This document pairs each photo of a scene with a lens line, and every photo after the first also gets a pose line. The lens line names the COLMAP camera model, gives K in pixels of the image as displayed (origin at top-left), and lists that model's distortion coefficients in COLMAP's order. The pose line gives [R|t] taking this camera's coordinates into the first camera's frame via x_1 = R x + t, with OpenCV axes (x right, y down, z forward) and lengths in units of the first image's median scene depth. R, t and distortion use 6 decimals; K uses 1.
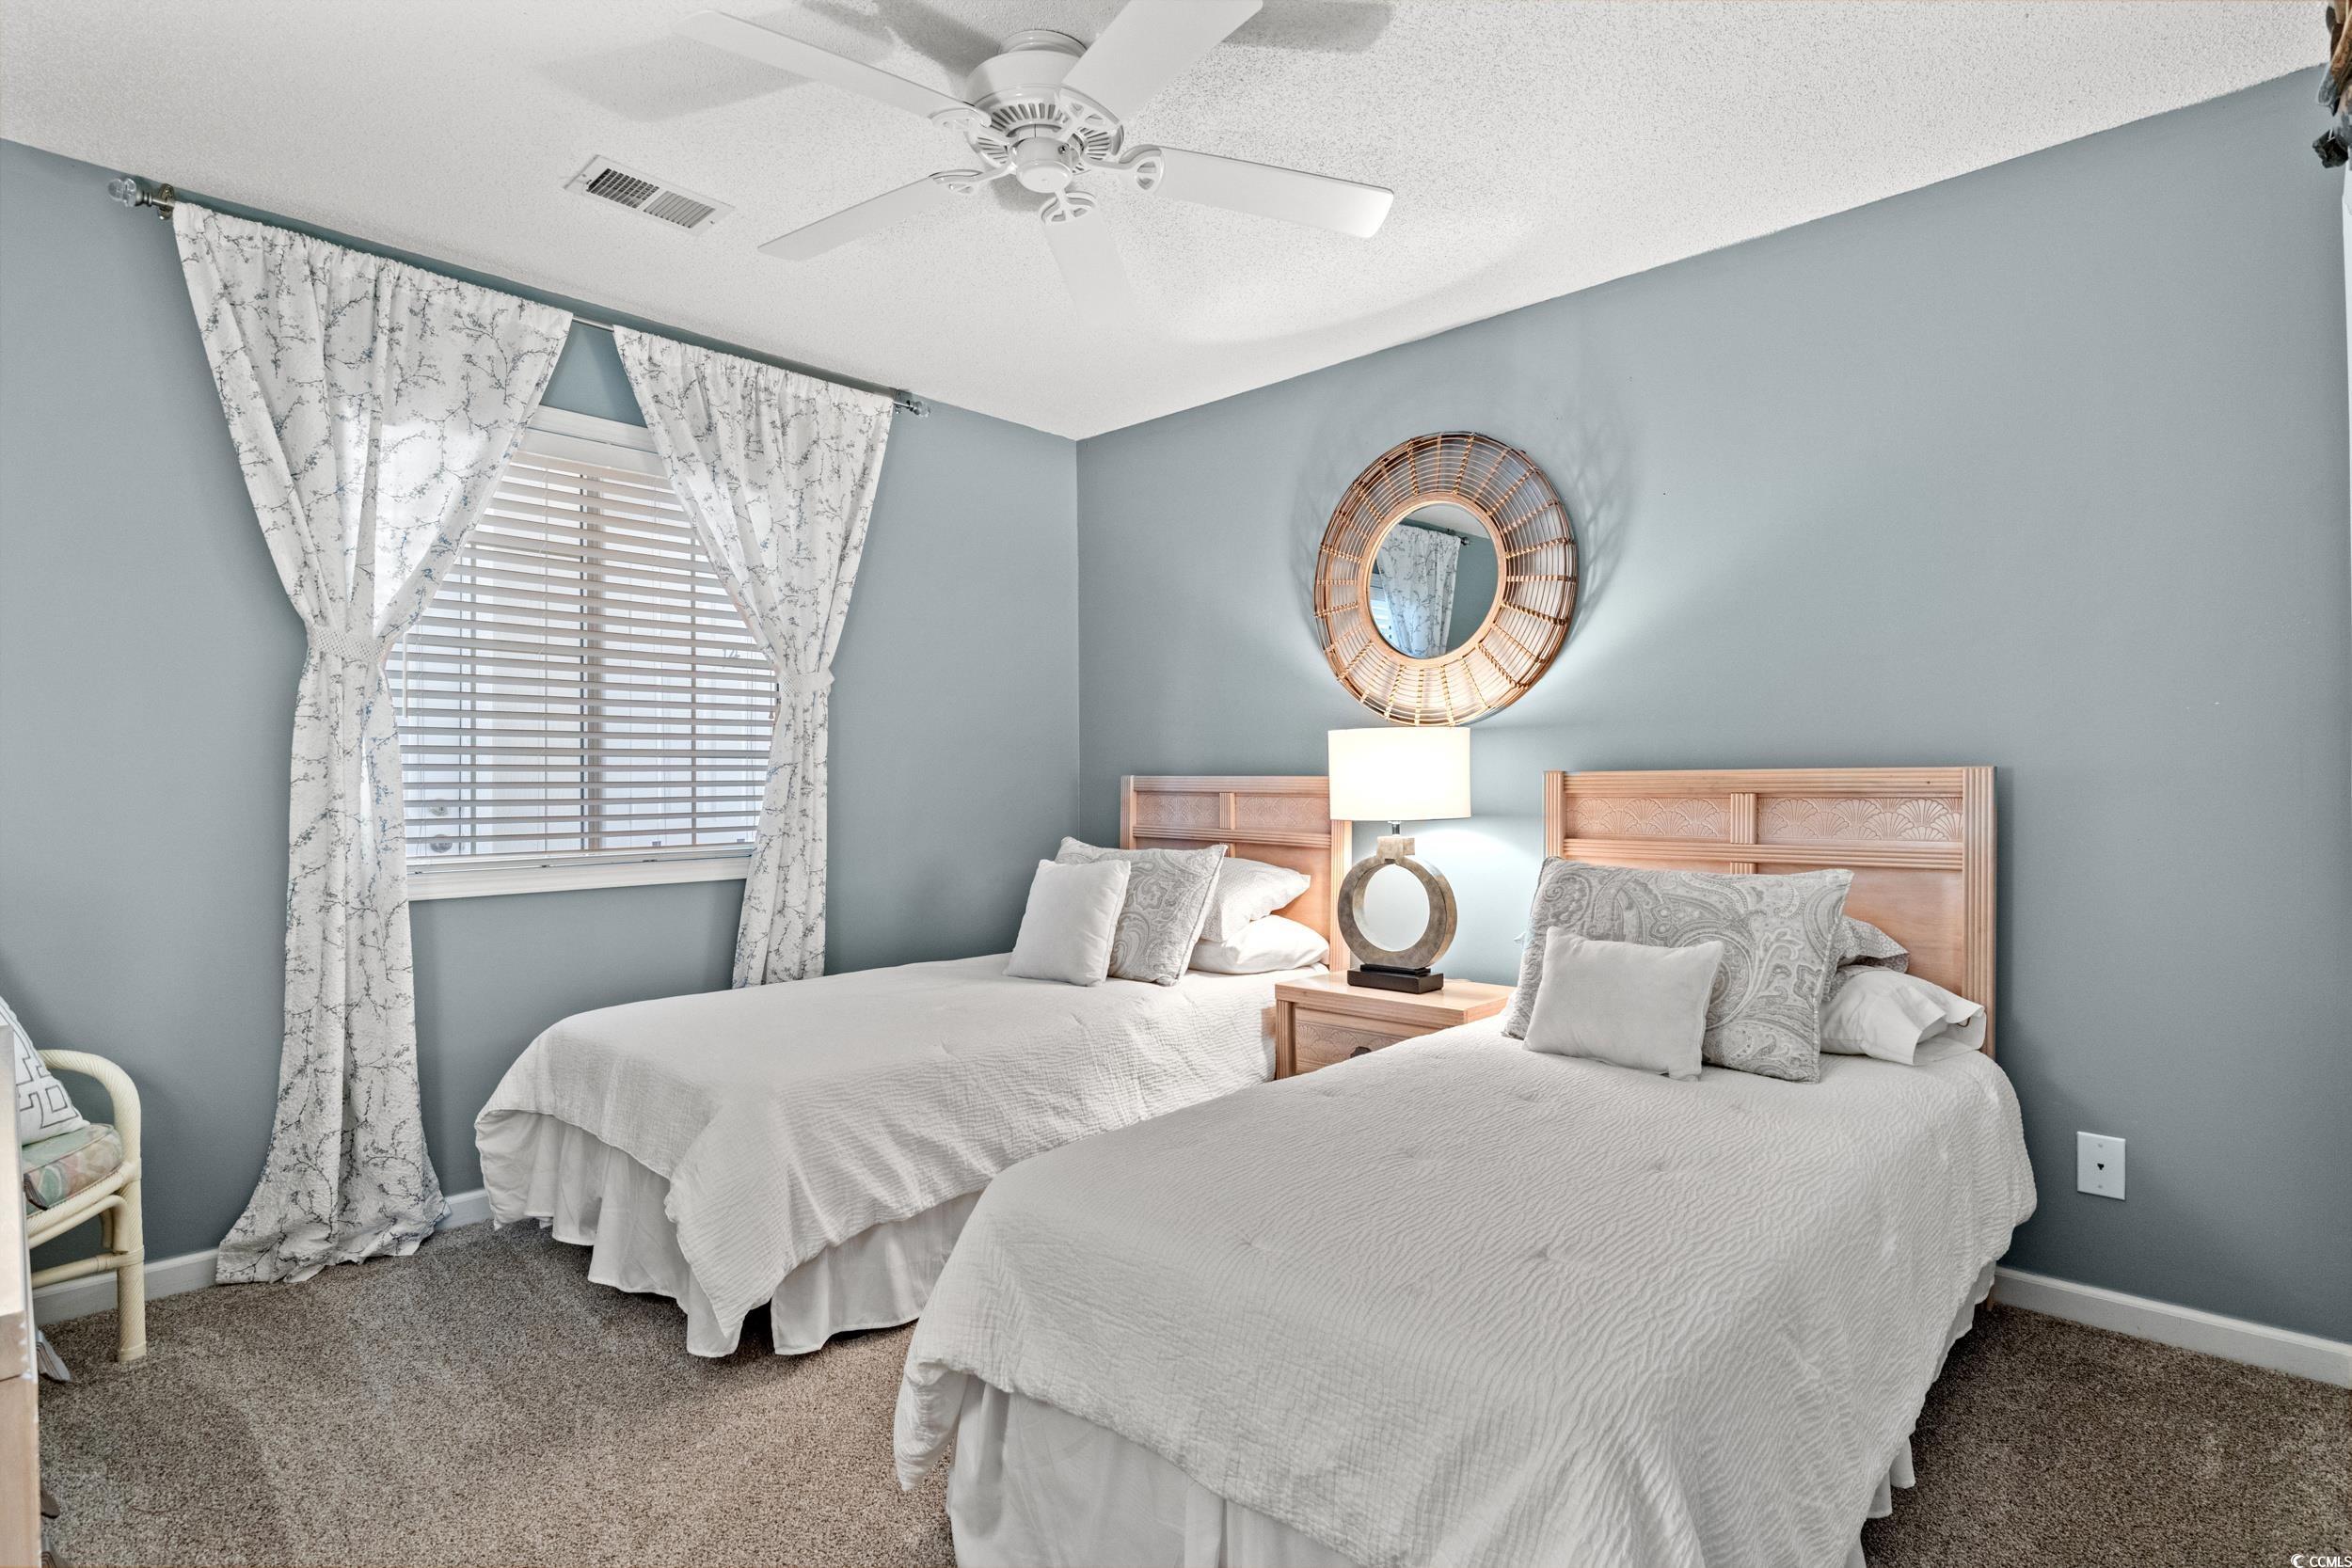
lens RADIAL K [[1193.6, 0, 1188.0], [0, 1193.6, 801.8], [0, 0, 1]] dist [-0.001851, 0.000565]
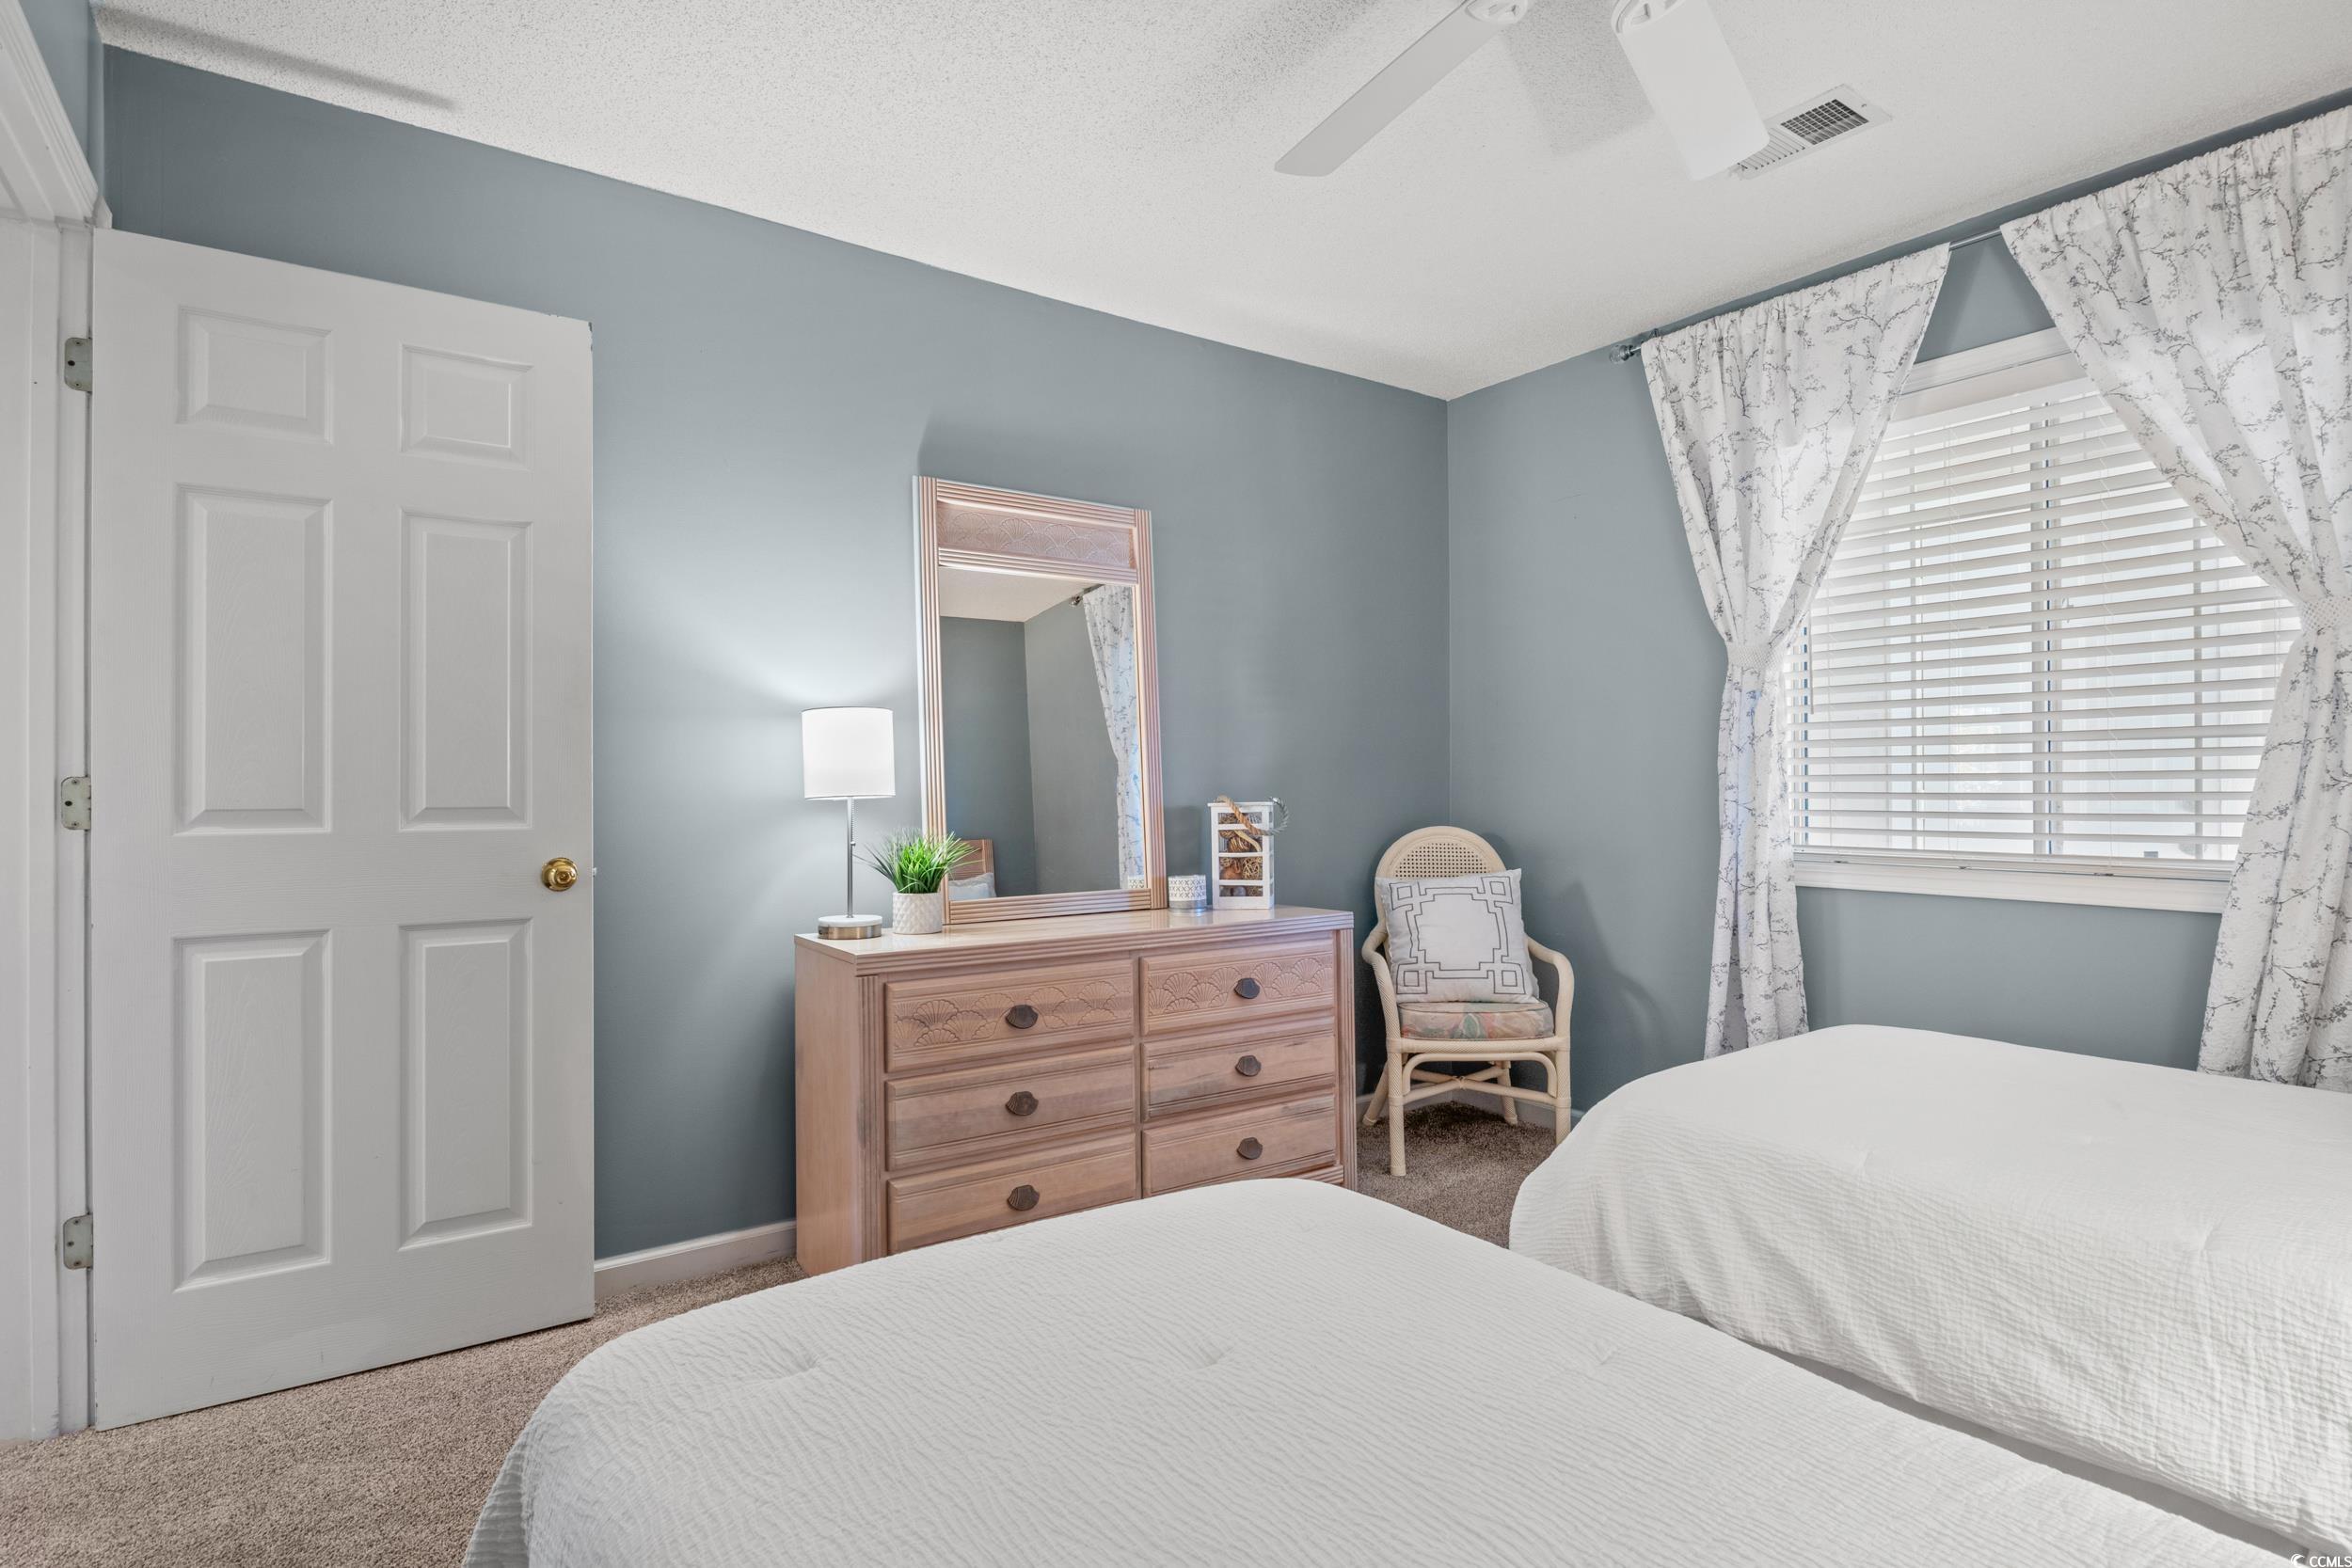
lens RADIAL K [[1188.4, 0, 1176.0], [0, 1188.4, 784.0], [0, 0, 1]] dist [-0.002297, -0.001561]
pose [[-0.212882, 0.006931, -0.977053, 0.466708], [-0.008039, 0.999929, 0.008845, -0.011867], [0.977045, 0.009738, -0.212812, 0.630498]]
